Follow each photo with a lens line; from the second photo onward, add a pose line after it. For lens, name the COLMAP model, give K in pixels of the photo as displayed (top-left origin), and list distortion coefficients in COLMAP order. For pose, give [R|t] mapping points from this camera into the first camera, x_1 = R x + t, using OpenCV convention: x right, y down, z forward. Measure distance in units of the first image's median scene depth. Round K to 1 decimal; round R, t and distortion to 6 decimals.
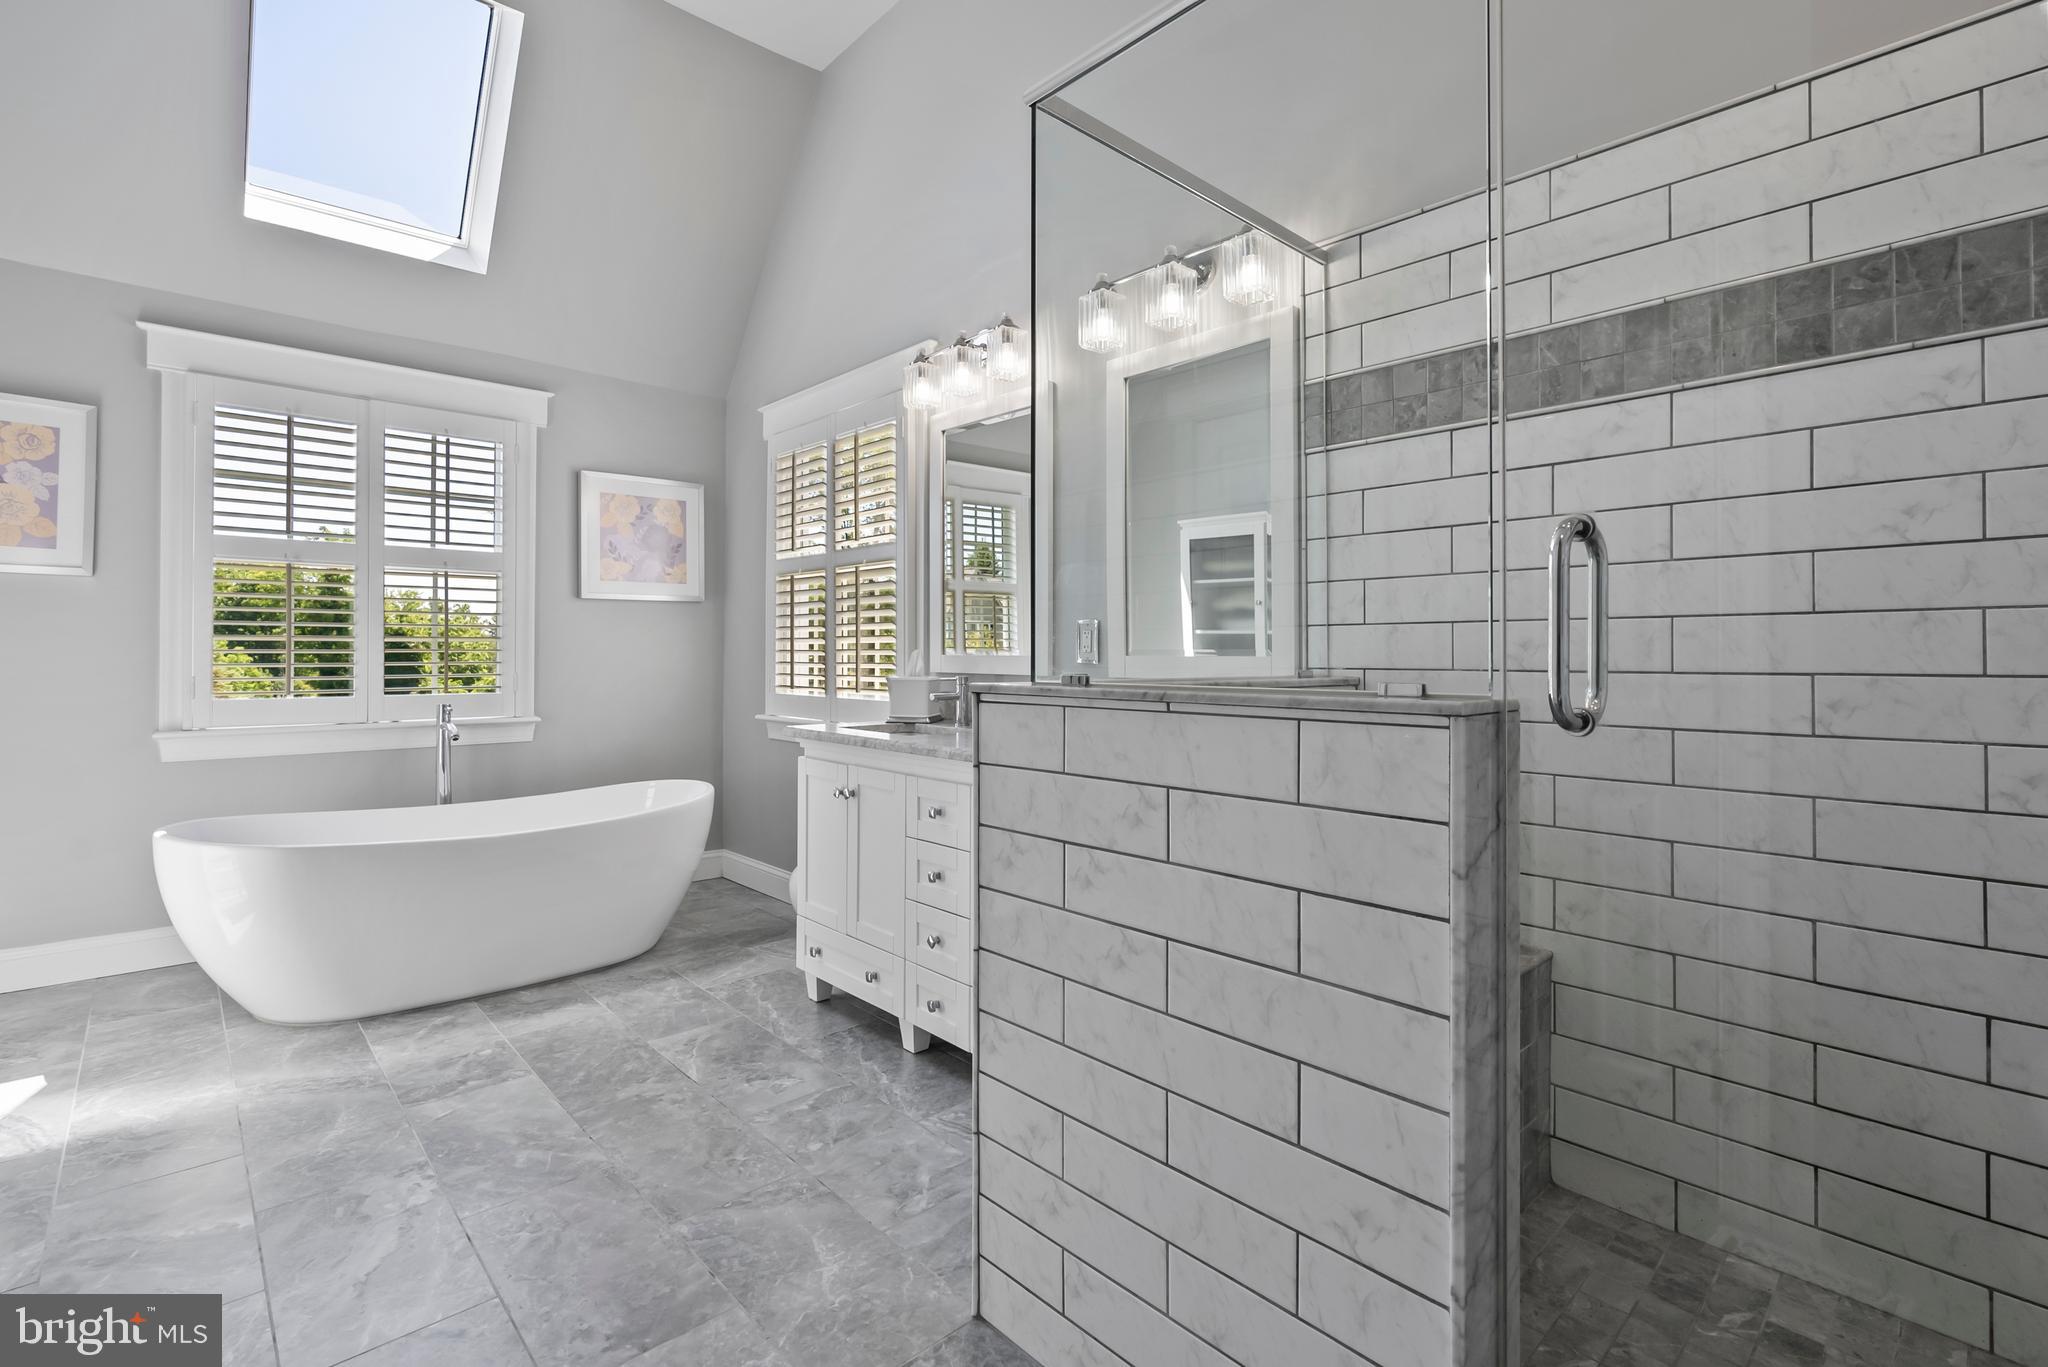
lens RADIAL K [[934.3, 0, 1041.7], [0, 934.3, 647.0], [0, 0, 1]] dist [-0.015271, 0.000131]
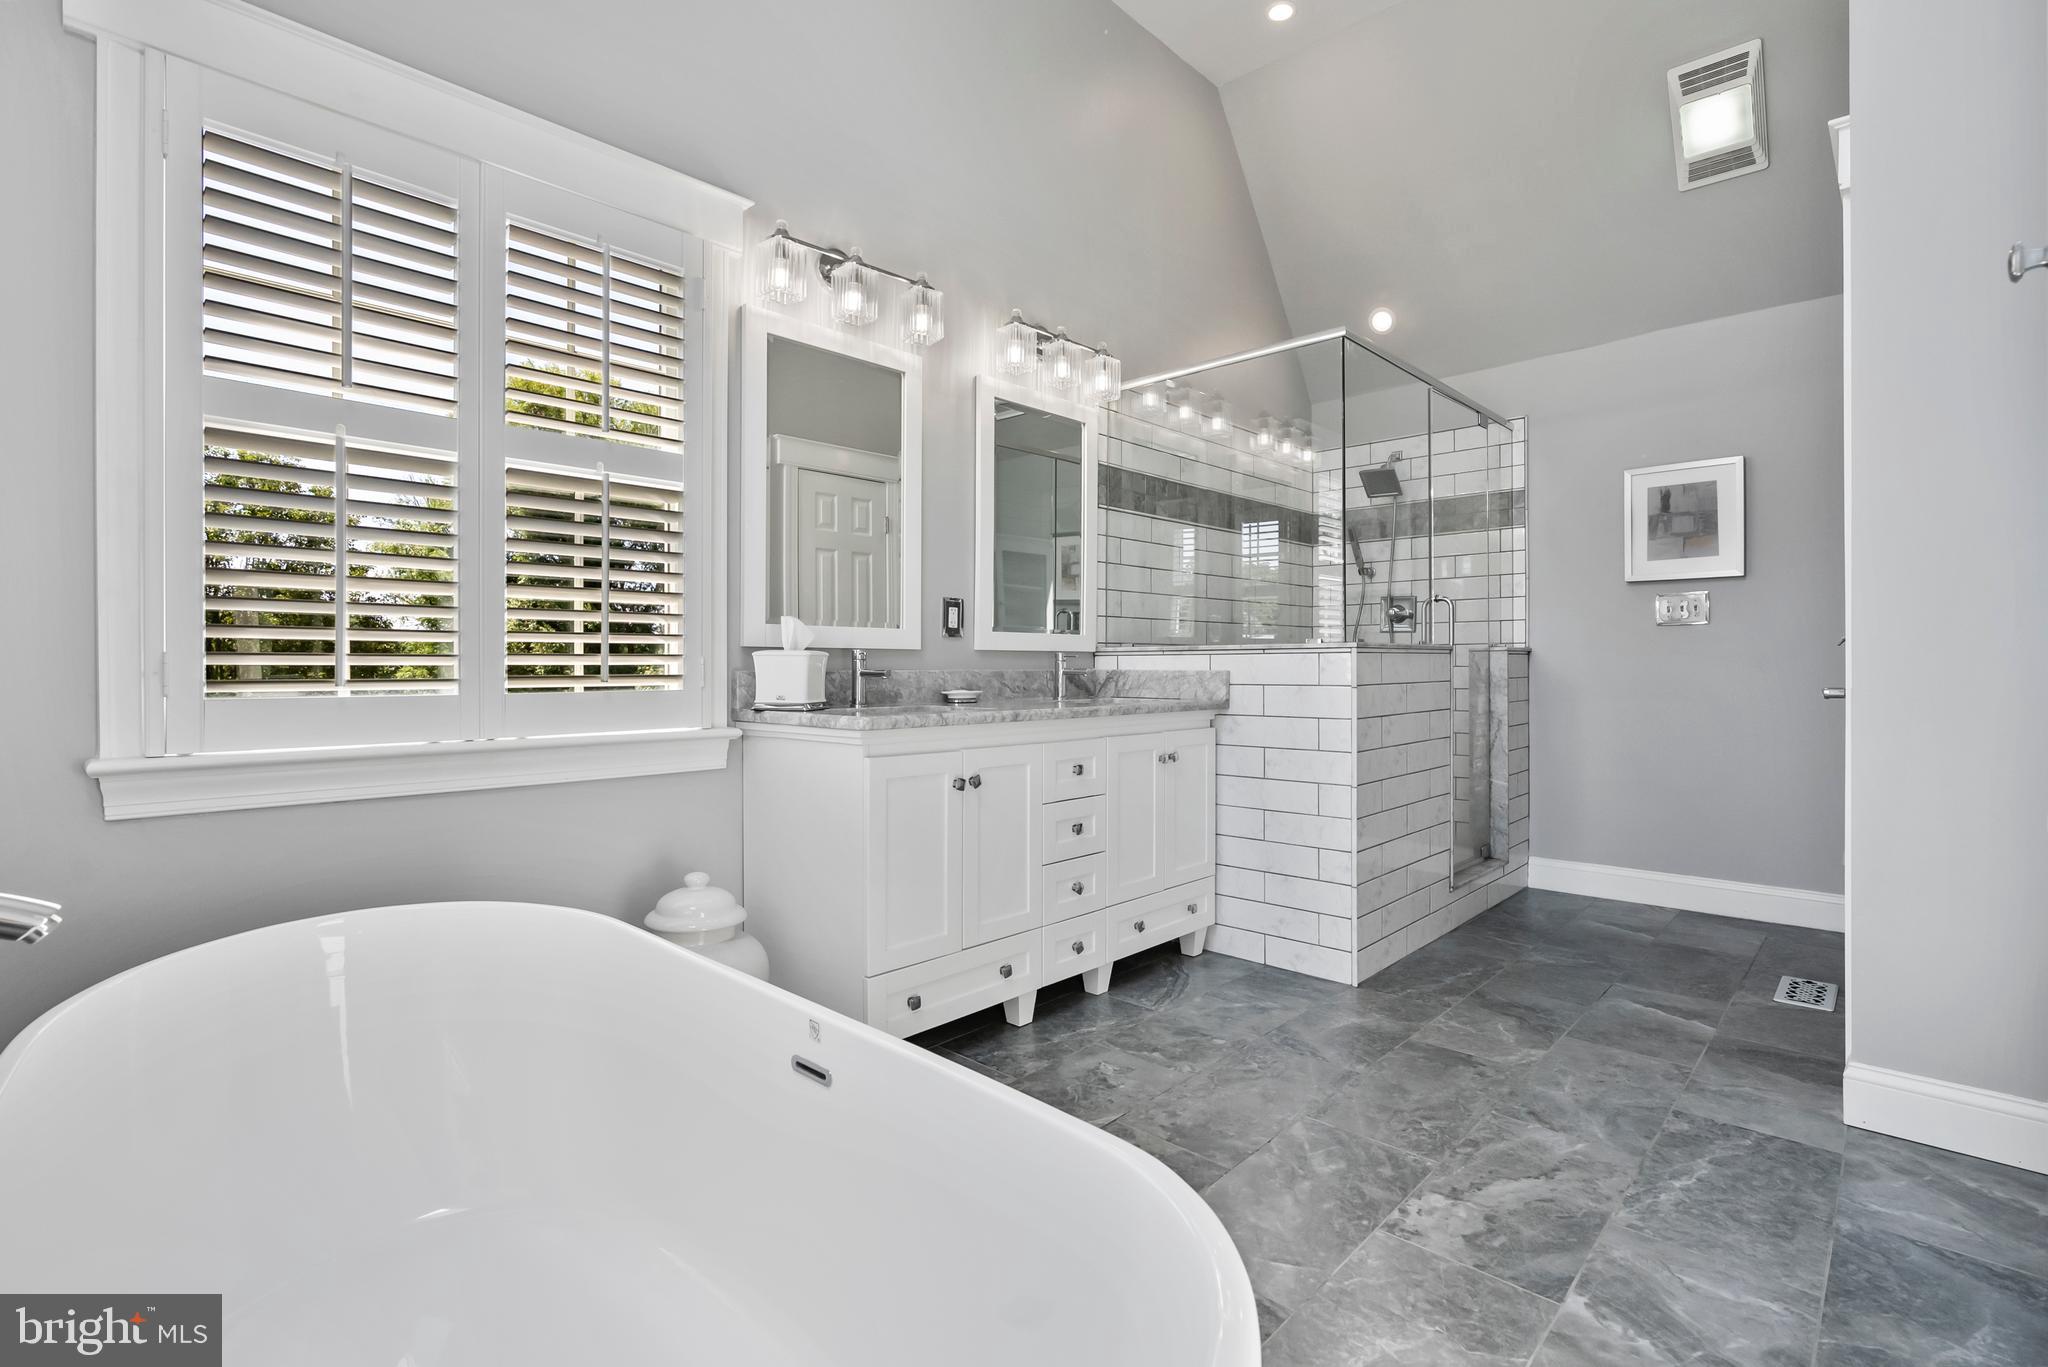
lens RADIAL K [[934.3, 0, 1026.0], [0, 934.3, 668.8], [0, 0, 1]] dist [-0.015271, 0.000131]
pose [[-0.045566, -0.011303, 0.998897, -1.462716], [-0.008198, 0.999907, 0.010941, 0.054717], [-0.998928, -0.007690, -0.045654, 1.351760]]
